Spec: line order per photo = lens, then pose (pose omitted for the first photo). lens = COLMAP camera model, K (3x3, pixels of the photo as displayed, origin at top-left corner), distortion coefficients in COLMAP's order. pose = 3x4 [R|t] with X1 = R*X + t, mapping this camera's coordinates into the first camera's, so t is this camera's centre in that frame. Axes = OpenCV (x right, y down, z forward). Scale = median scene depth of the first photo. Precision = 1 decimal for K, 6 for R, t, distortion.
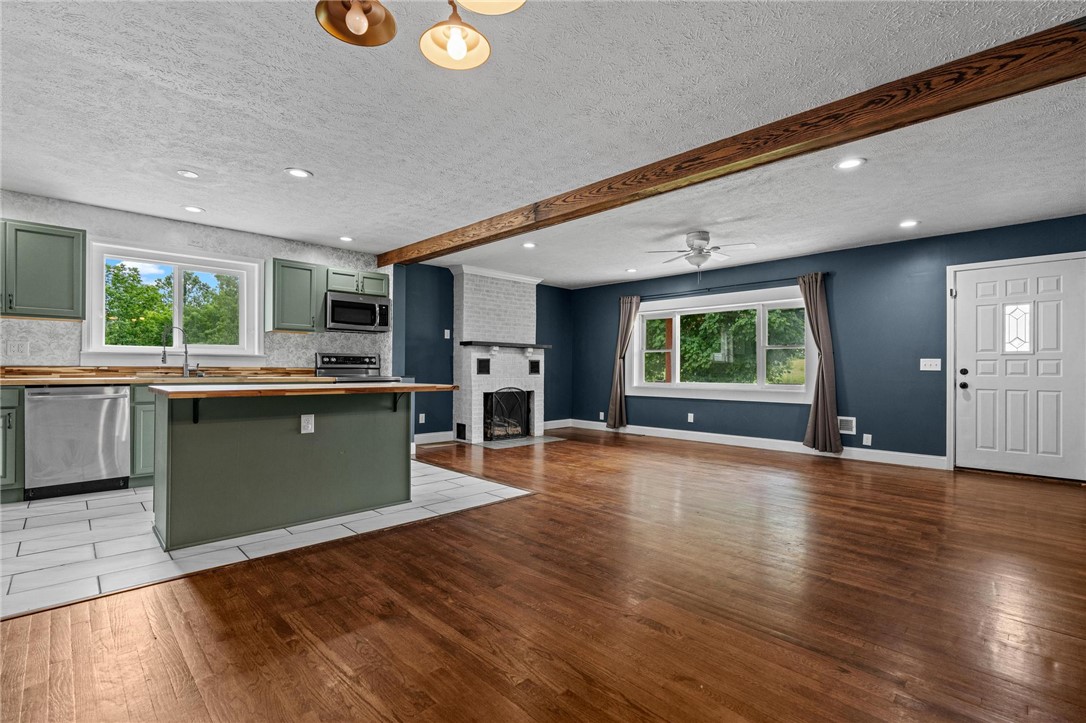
lens RADIAL K [[489.8, 0, 544.0], [0, 489.8, 367.6], [0, 0, 1]] dist [-0.000985, 0.000759]
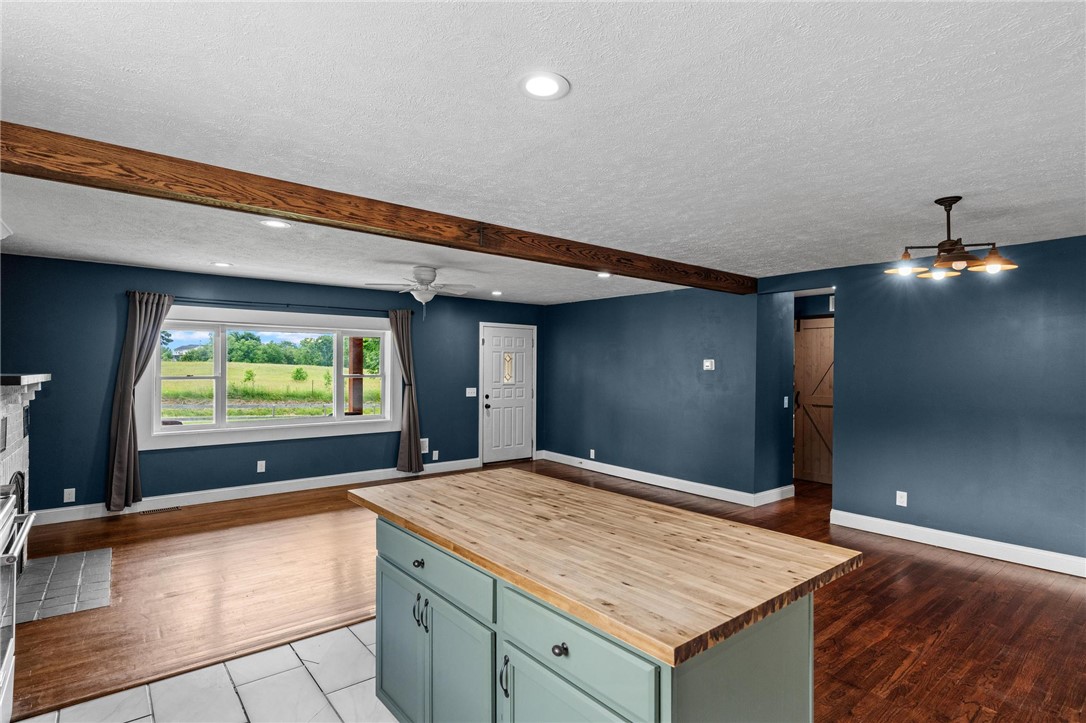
lens RADIAL K [[555.7, 0, 542.1], [0, 555.7, 366.0], [0, 0, 1]] dist [0.001768, -0.000962]
pose [[0.098817, -0.002259, 0.995103, -0.638215], [-0.006941, 0.999972, 0.002959, -0.074734], [-0.995081, -0.007200, 0.098799, 0.570606]]
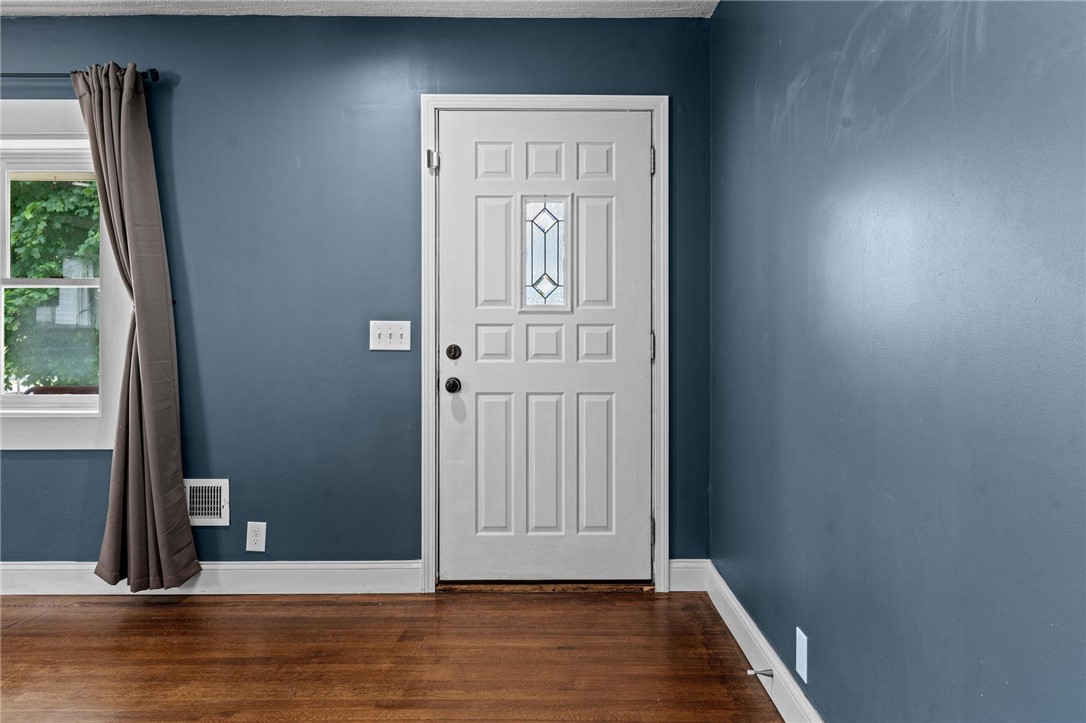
lens RADIAL K [[731.2, 0, 546.5], [0, 731.2, 340.1], [0, 0, 1]] dist [0.000925, 0.001070]
pose [[0.698173, -0.006852, 0.715896, 0.393376], [0.002123, 0.999970, 0.007500, -0.005618], [-0.715926, -0.003716, 0.698167, 0.428247]]
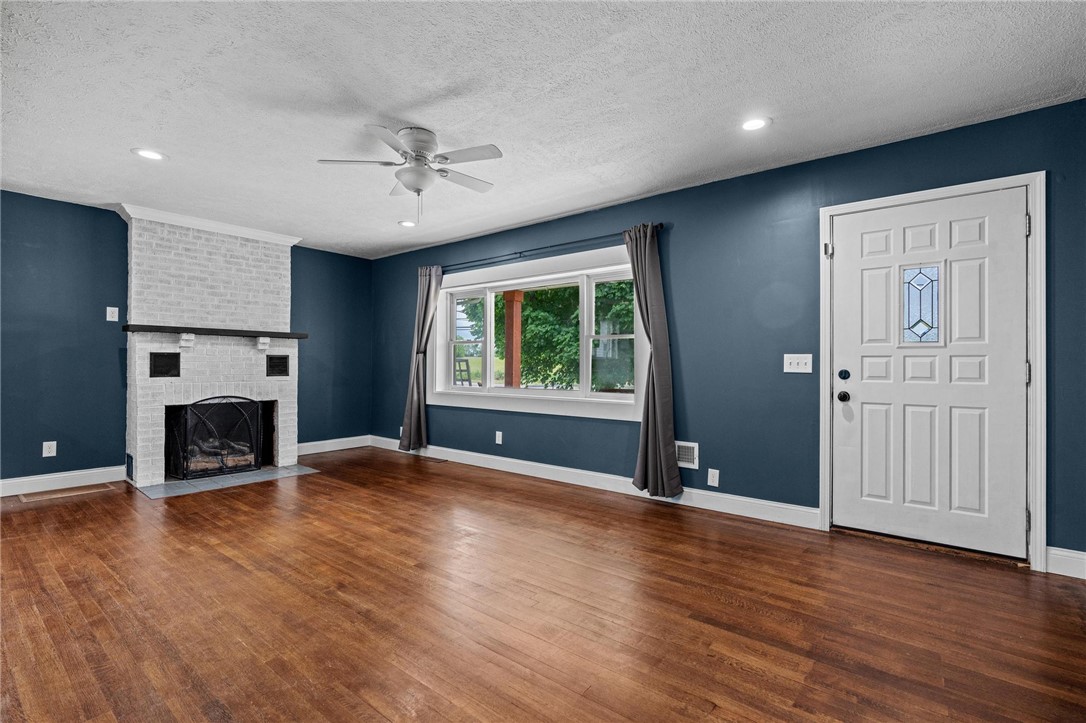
lens RADIAL K [[489.7, 0, 543.0], [0, 489.7, 361.5], [0, 0, 1]] dist [-0.006537, 0.001213]
pose [[0.993093, 0.000334, 0.117329, 0.337129], [-0.000039, 0.999997, -0.002523, -0.006036], [-0.117330, 0.002501, 0.993090, 0.355817]]
